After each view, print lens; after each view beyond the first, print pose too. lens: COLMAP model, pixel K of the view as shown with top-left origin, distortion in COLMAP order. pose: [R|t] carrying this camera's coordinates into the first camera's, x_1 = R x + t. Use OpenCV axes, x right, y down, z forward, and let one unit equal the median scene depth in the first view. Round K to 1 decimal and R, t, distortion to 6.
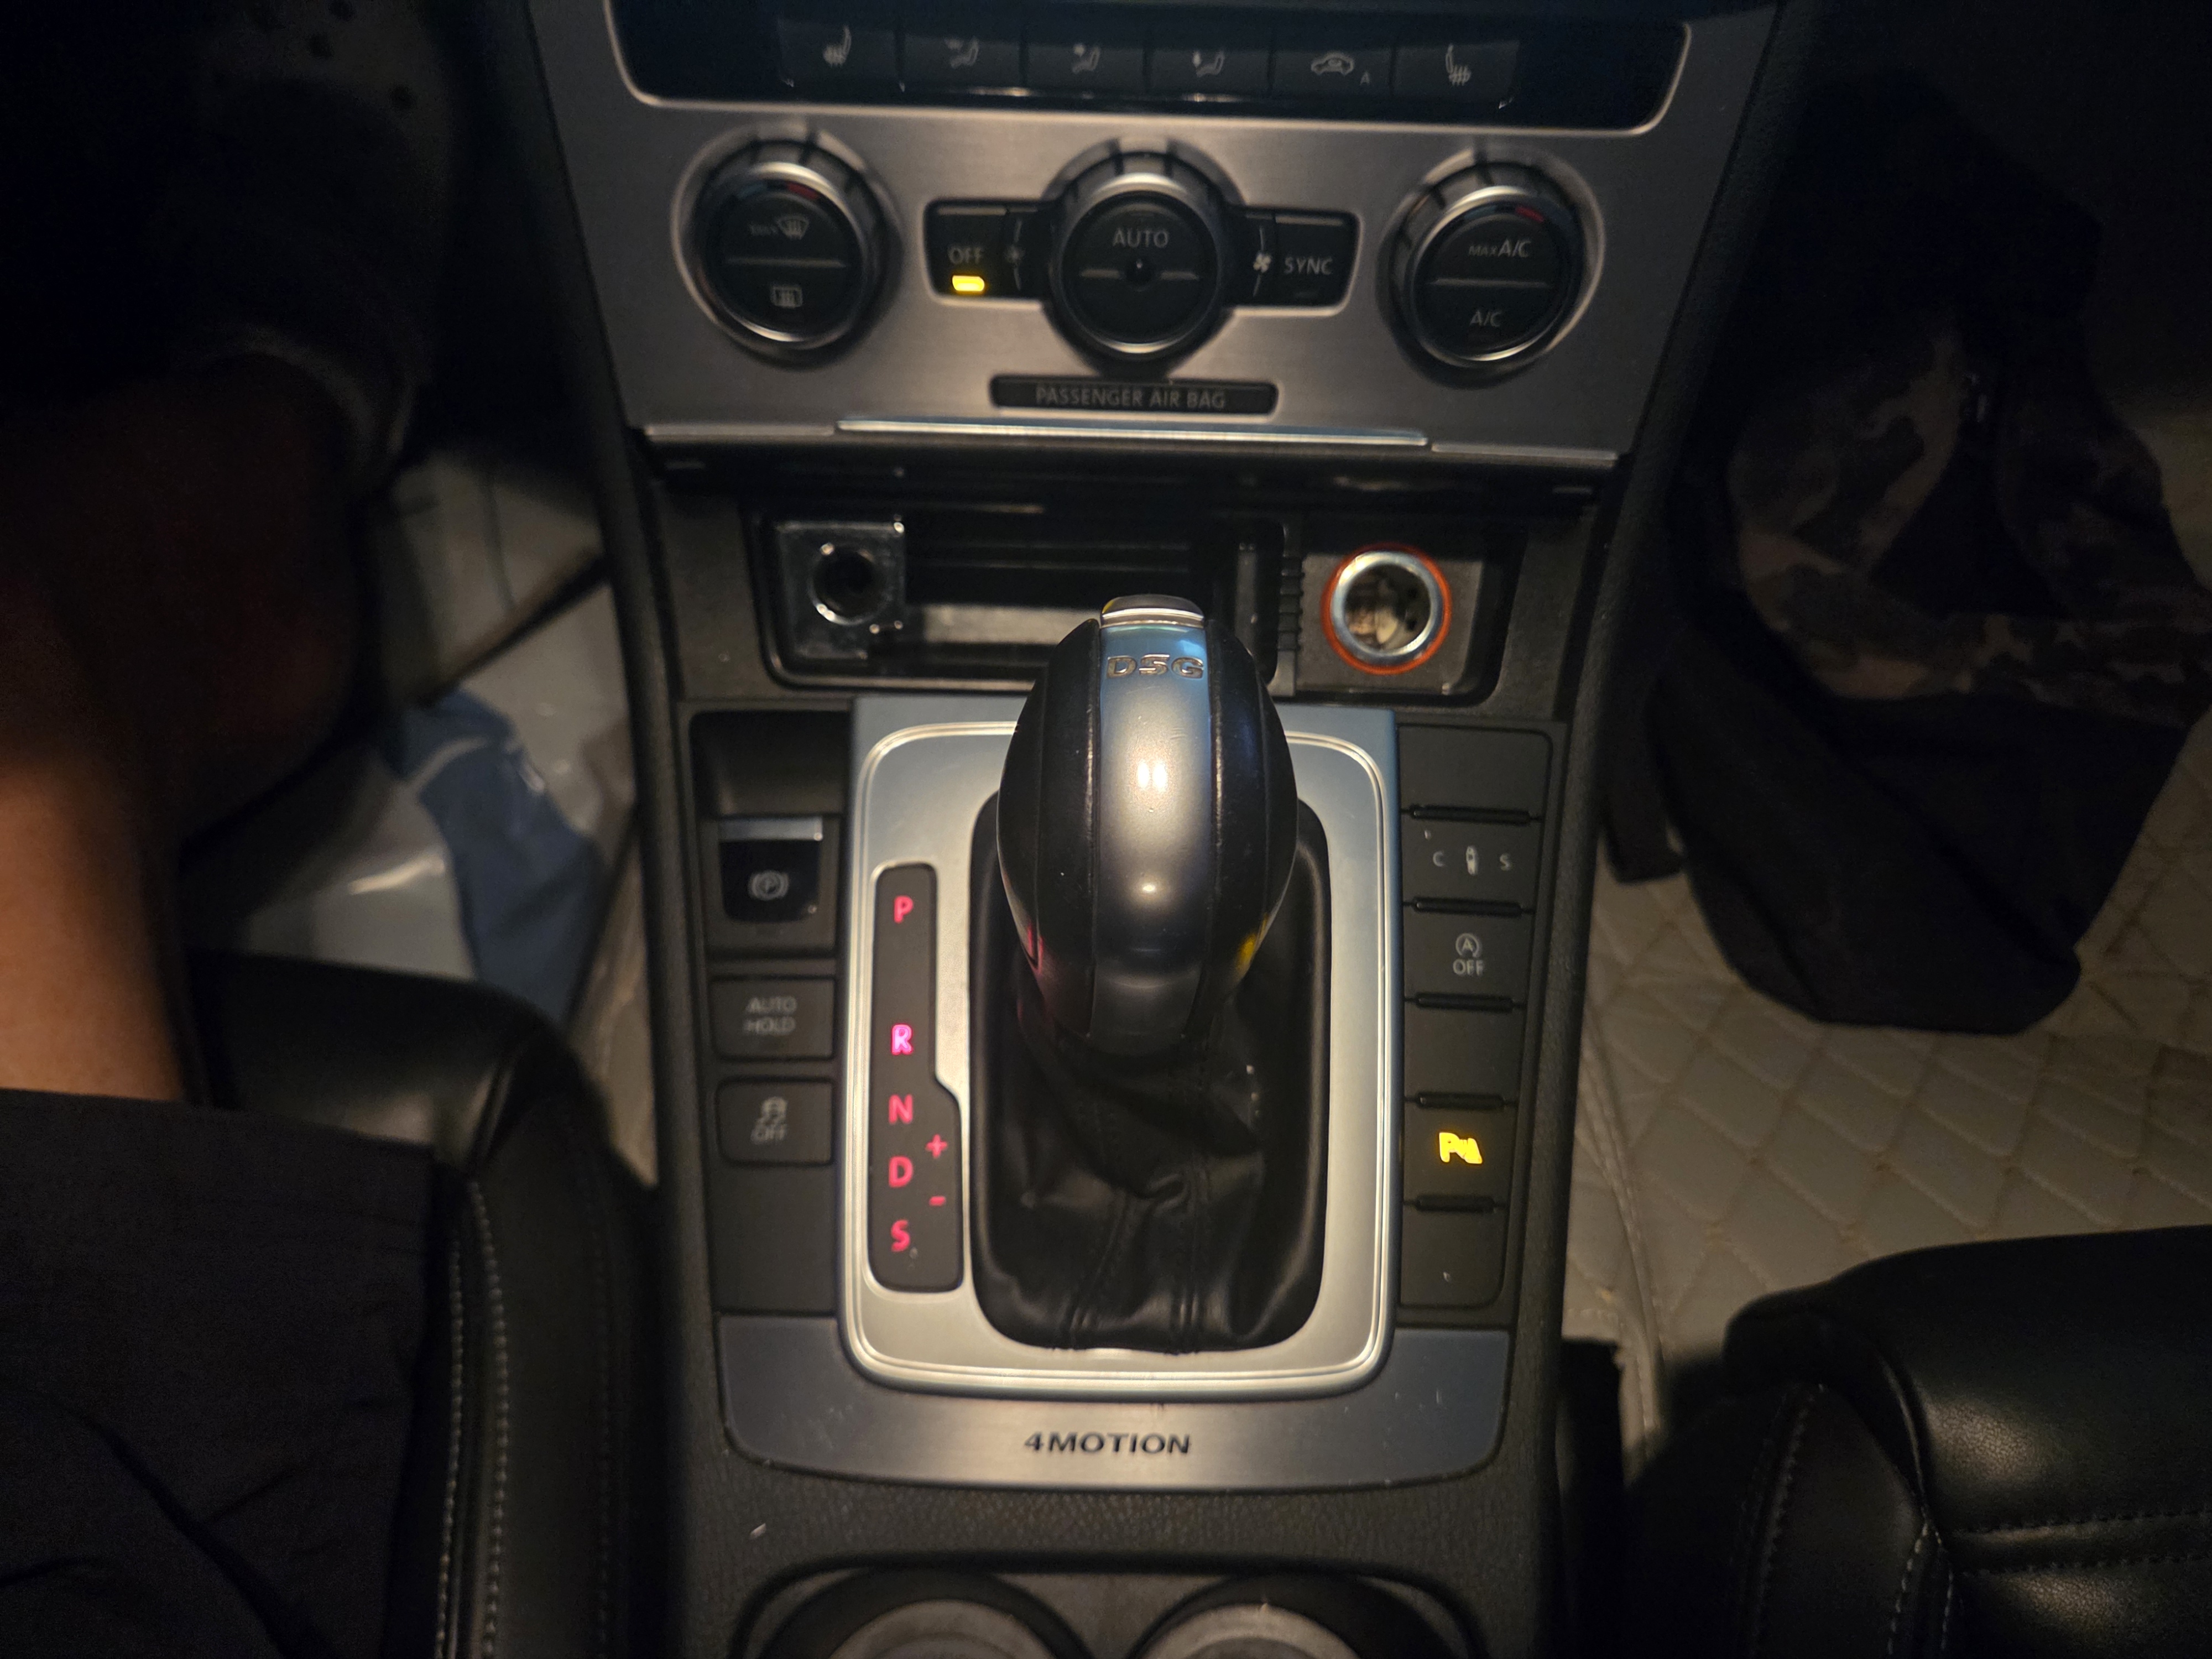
lens RADIAL K [[1524.1, 0, 1087.4], [0, 1524.1, 843.1], [0, 0, 1]] dist [0.012828, -0.022977]
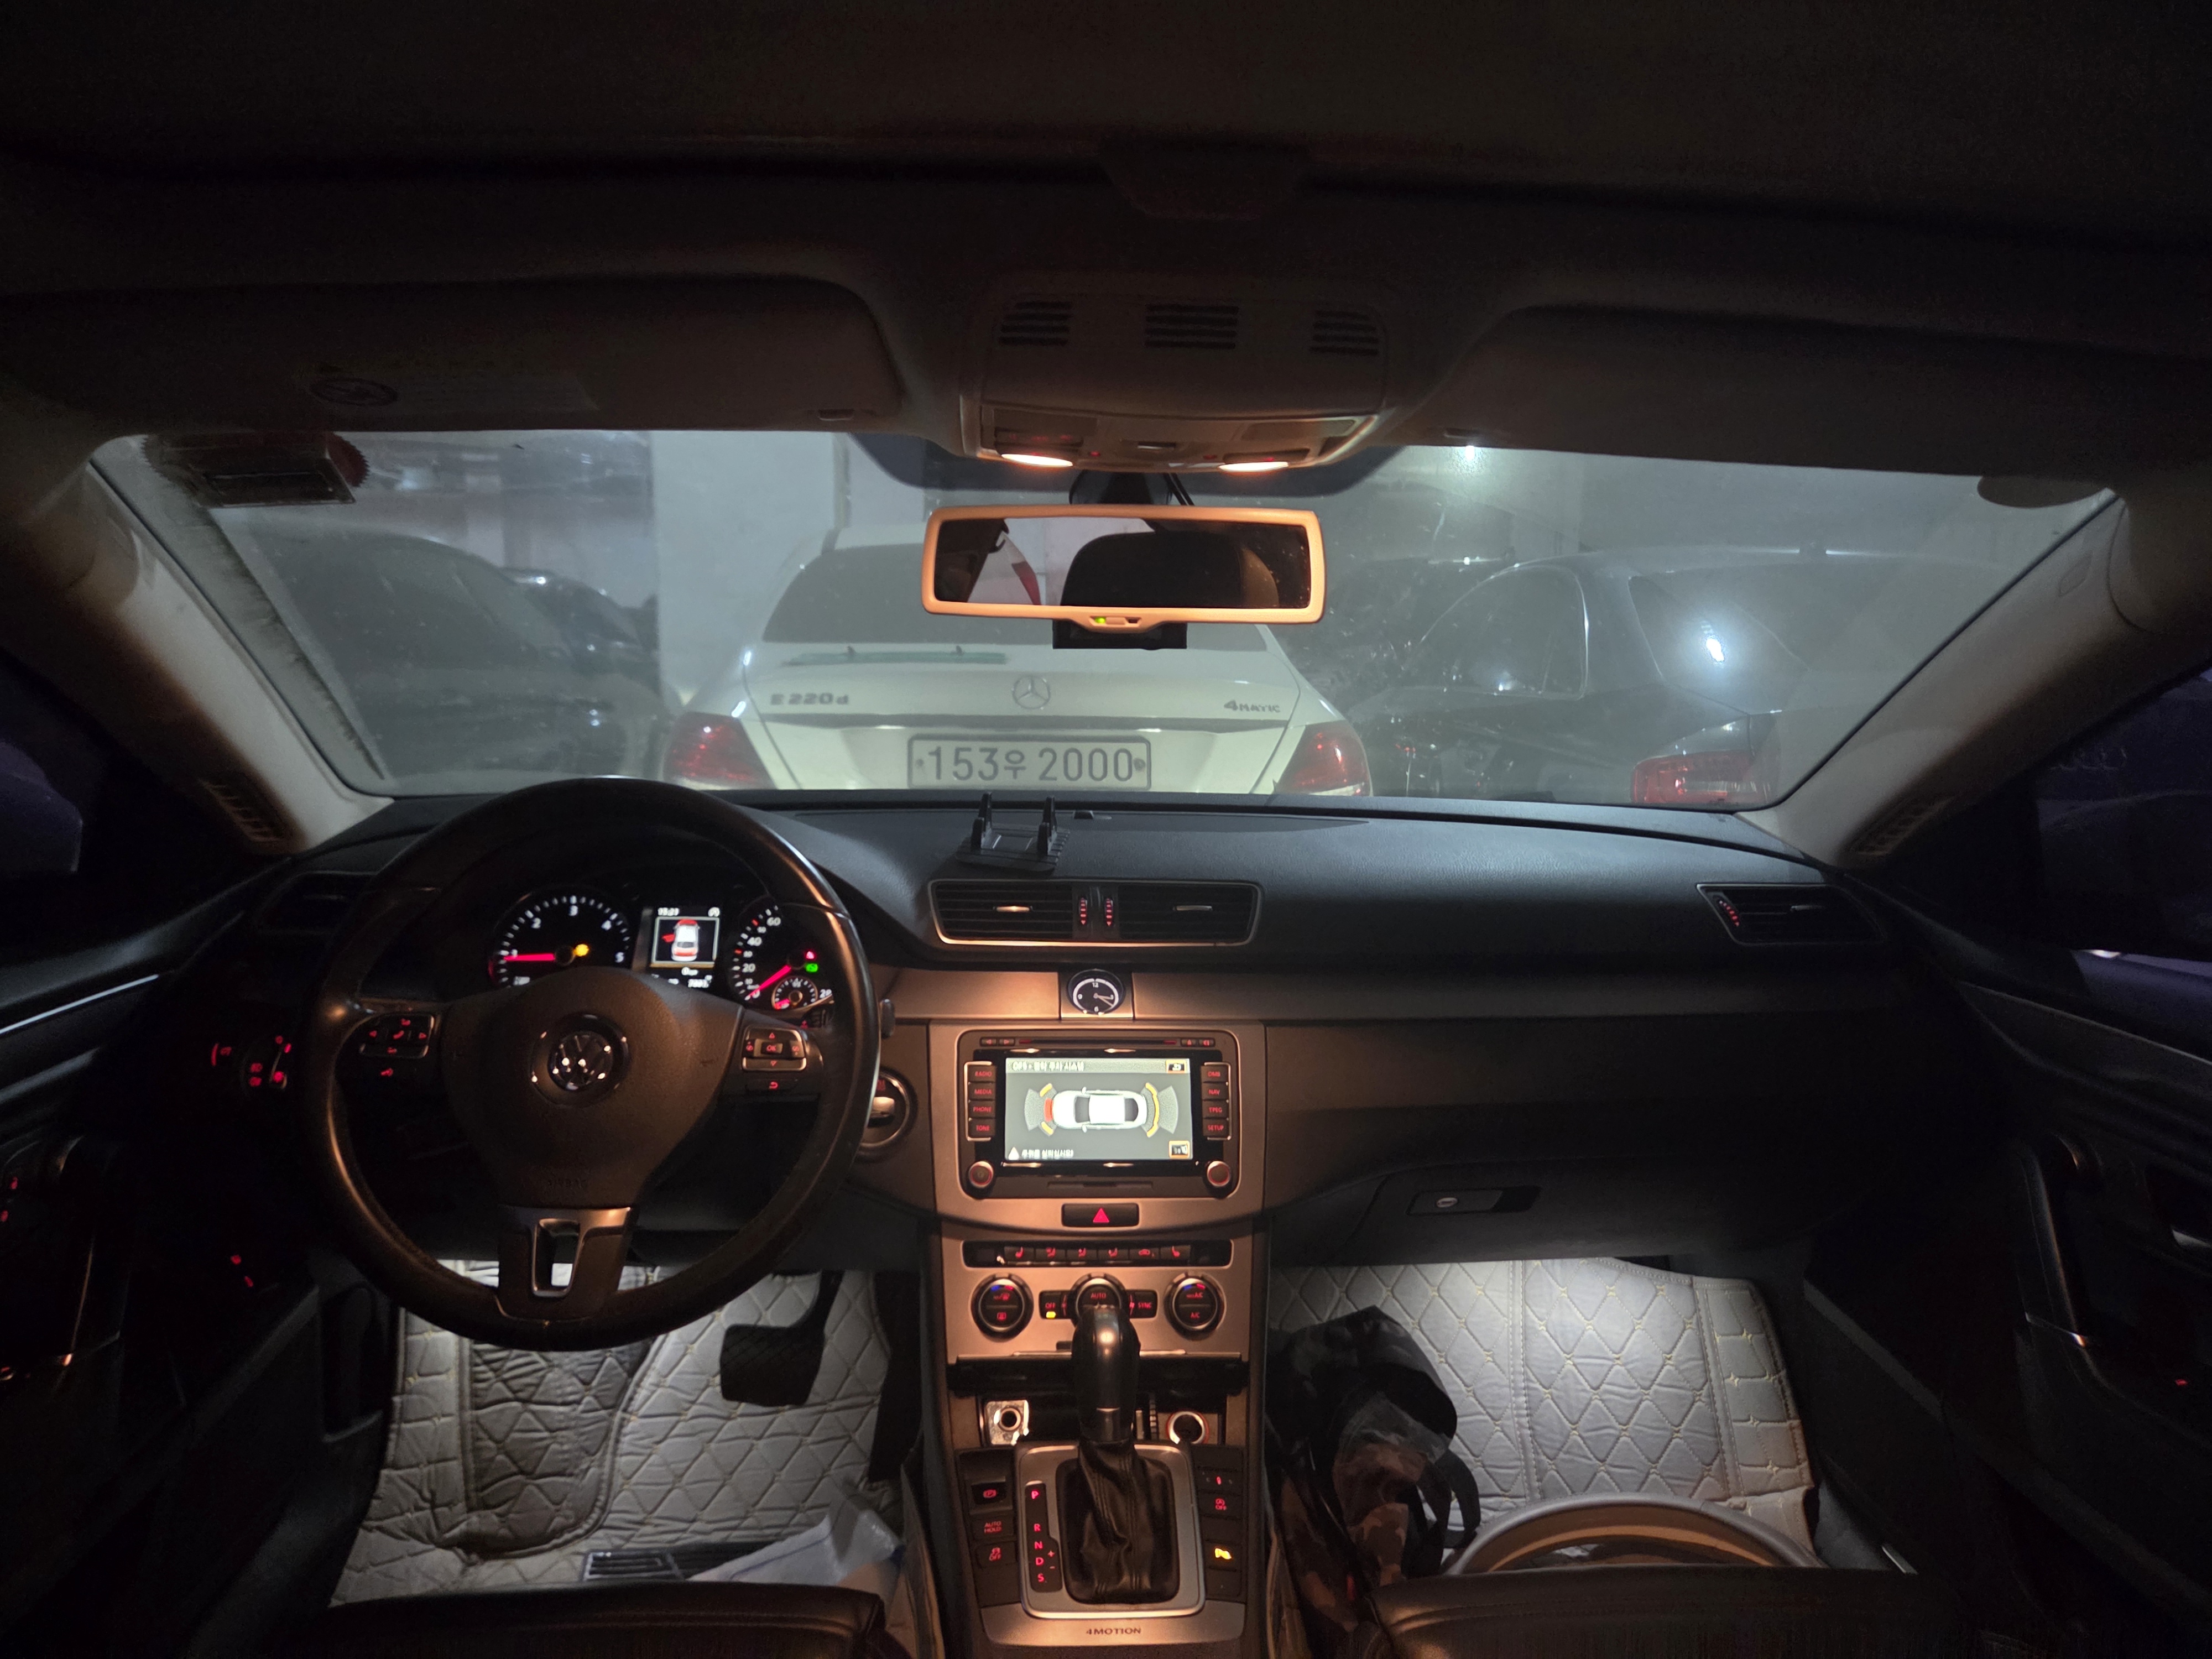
lens RADIAL K [[1492.5, 0, 1101.5], [0, 1492.5, 849.5], [0, 0, 1]] dist [0.050908, -0.054735]
pose [[0.997384, -0.017668, 0.070093, -0.181400], [0.067185, 0.584356, -0.808712, 1.794032], [-0.026671, 0.811305, 0.584014, -1.880794]]
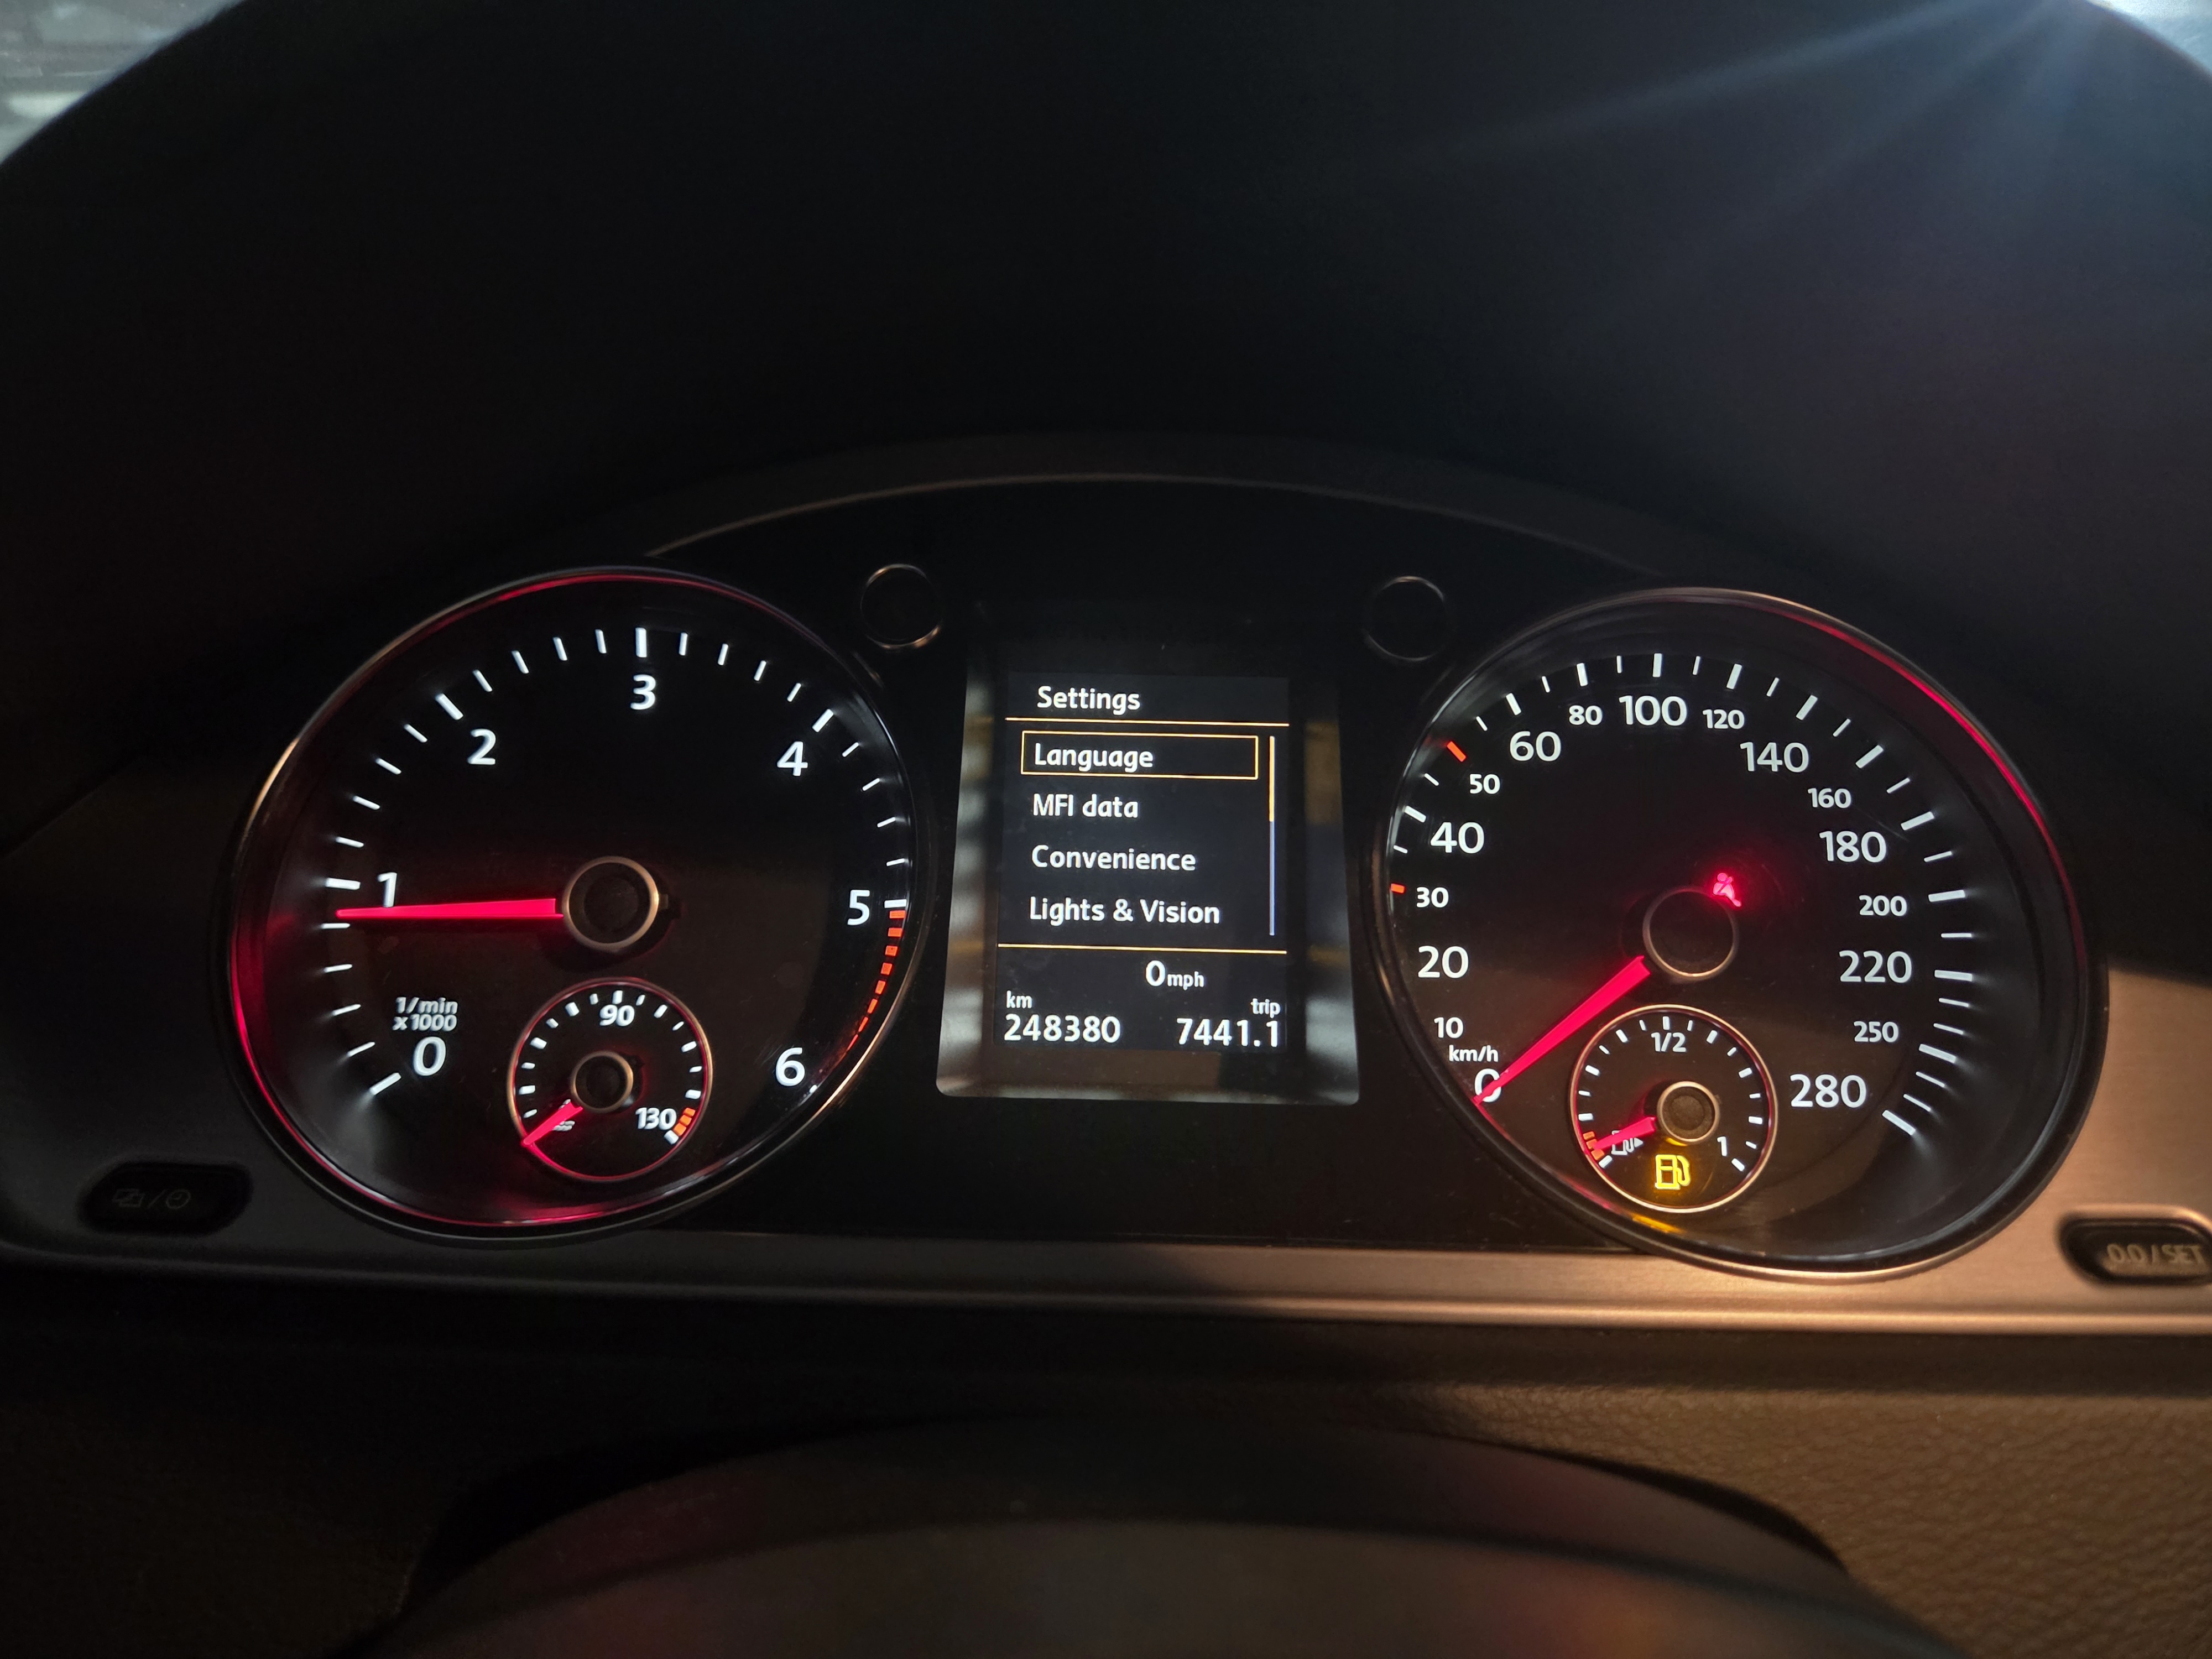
lens RADIAL K [[1492.5, 0, 1101.8], [0, 1492.5, 826.1], [0, 0, 1]] dist [0.050908, -0.054735]
pose [[0.999650, -0.018628, 0.018759, -1.015131], [0.026435, 0.697337, -0.716256, -0.627422], [0.000262, 0.716501, 0.697586, -0.025286]]
